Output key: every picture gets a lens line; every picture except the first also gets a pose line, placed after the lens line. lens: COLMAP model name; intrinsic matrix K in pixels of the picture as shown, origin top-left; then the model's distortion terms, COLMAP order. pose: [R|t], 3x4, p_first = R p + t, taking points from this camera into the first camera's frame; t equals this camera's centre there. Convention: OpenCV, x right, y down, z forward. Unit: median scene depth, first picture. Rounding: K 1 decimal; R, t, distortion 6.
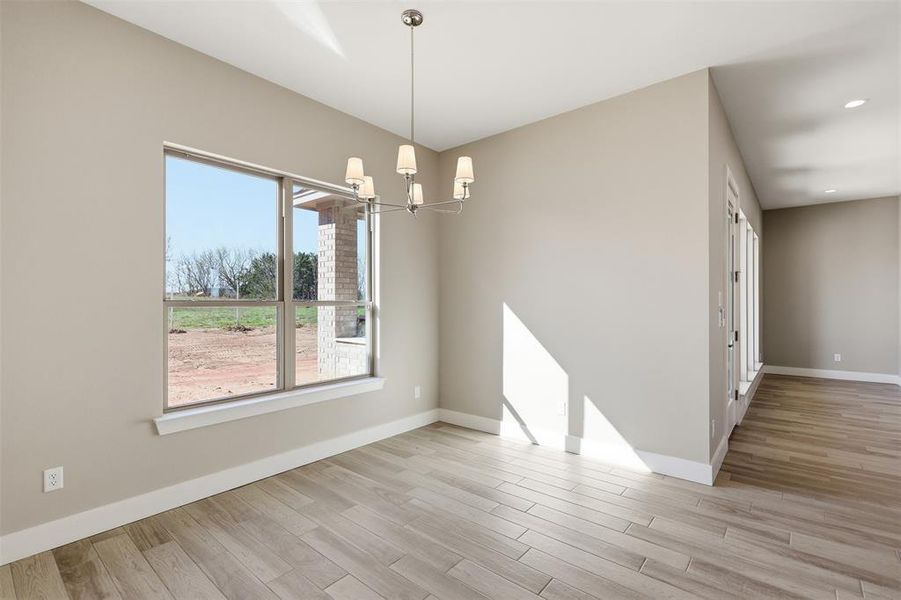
lens RADIAL K [[410.8, 0, 450.5], [0, 410.8, 303.3], [0, 0, 1]] dist [0.001099, 0.000328]
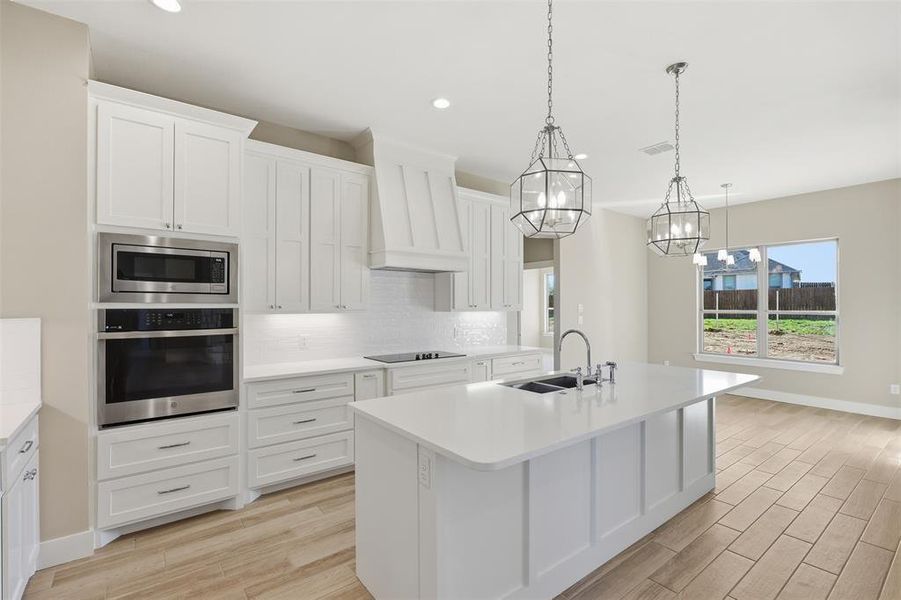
lens RADIAL K [[410.8, 0, 450.5], [0, 410.8, 303.3], [0, 0, 1]] dist [0.001099, 0.000328]
pose [[-0.211184, -0.000252, -0.977446, 1.844980], [0.004371, 0.999990, -0.001202, -0.051224], [0.977436, -0.004526, -0.211181, -0.011962]]
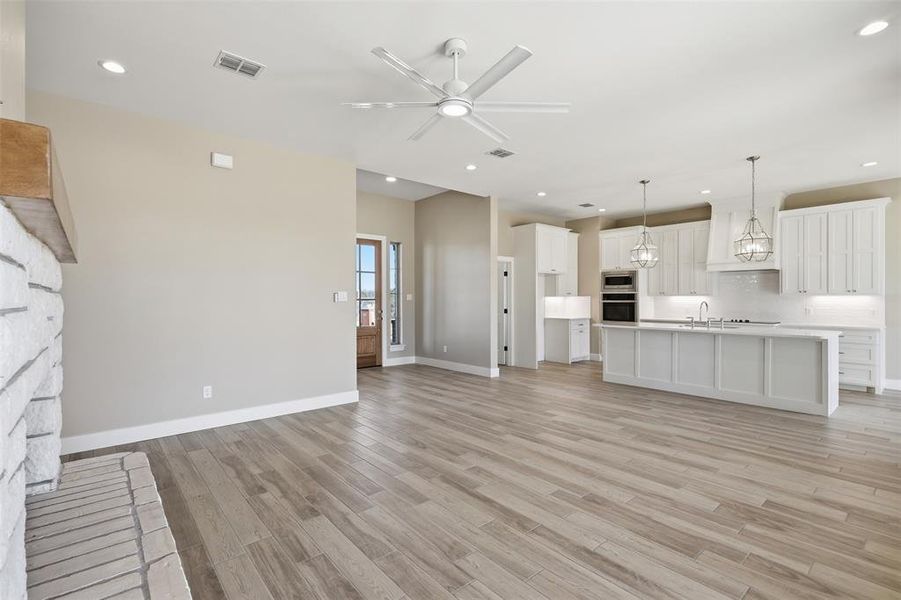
lens RADIAL K [[408.6, 0, 452.6], [0, 408.6, 301.2], [0, 0, 1]] dist [0.001934, 0.000136]
pose [[-0.987629, 0.003695, 0.156767, 1.790793], [0.004552, 0.999977, 0.005108, -0.012545], [-0.156744, 0.005759, -0.987622, 2.039783]]
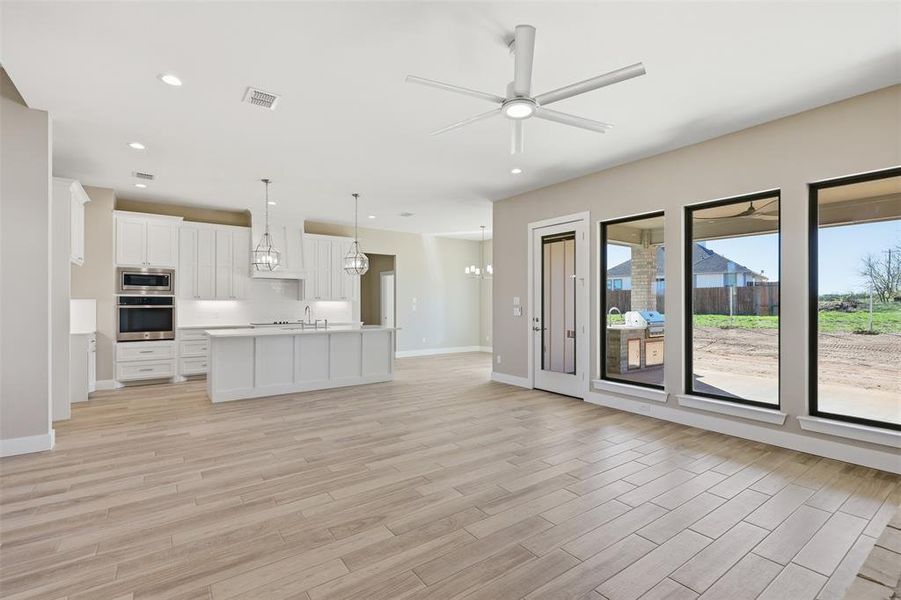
lens RADIAL K [[408.6, 0, 452.6], [0, 408.6, 301.2], [0, 0, 1]] dist [0.001934, 0.000136]
pose [[-0.255175, -0.000484, -0.966895, 2.751187], [0.002128, 0.999997, -0.001062, -0.015149], [0.966893, -0.002329, -0.255173, 1.284325]]
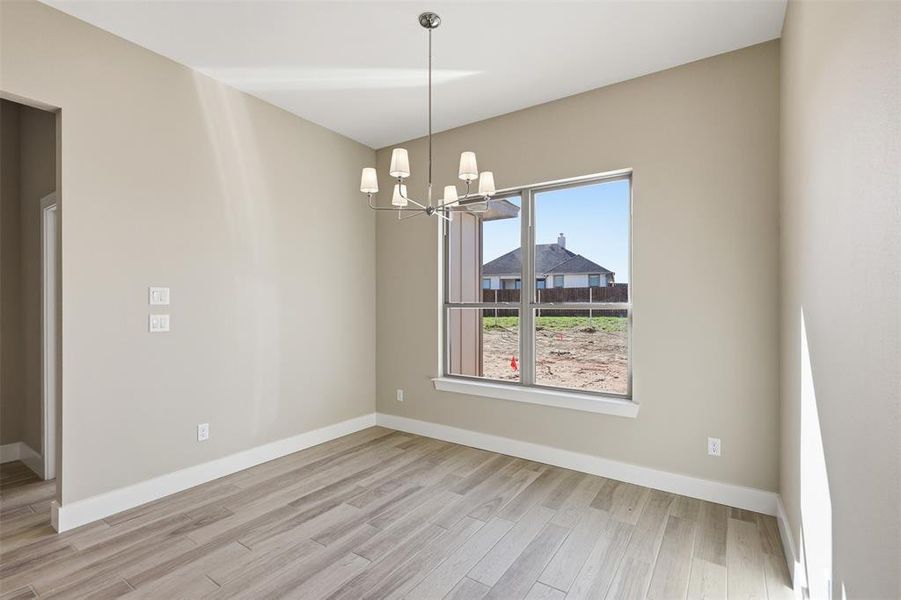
lens RADIAL K [[408.6, 0, 452.6], [0, 408.6, 301.2], [0, 0, 1]] dist [0.001934, 0.000136]
pose [[0.108745, -0.003496, -0.994064, 0.692821], [0.002090, 0.999992, -0.003288, -0.012273], [0.994067, -0.001720, 0.108752, 0.711429]]
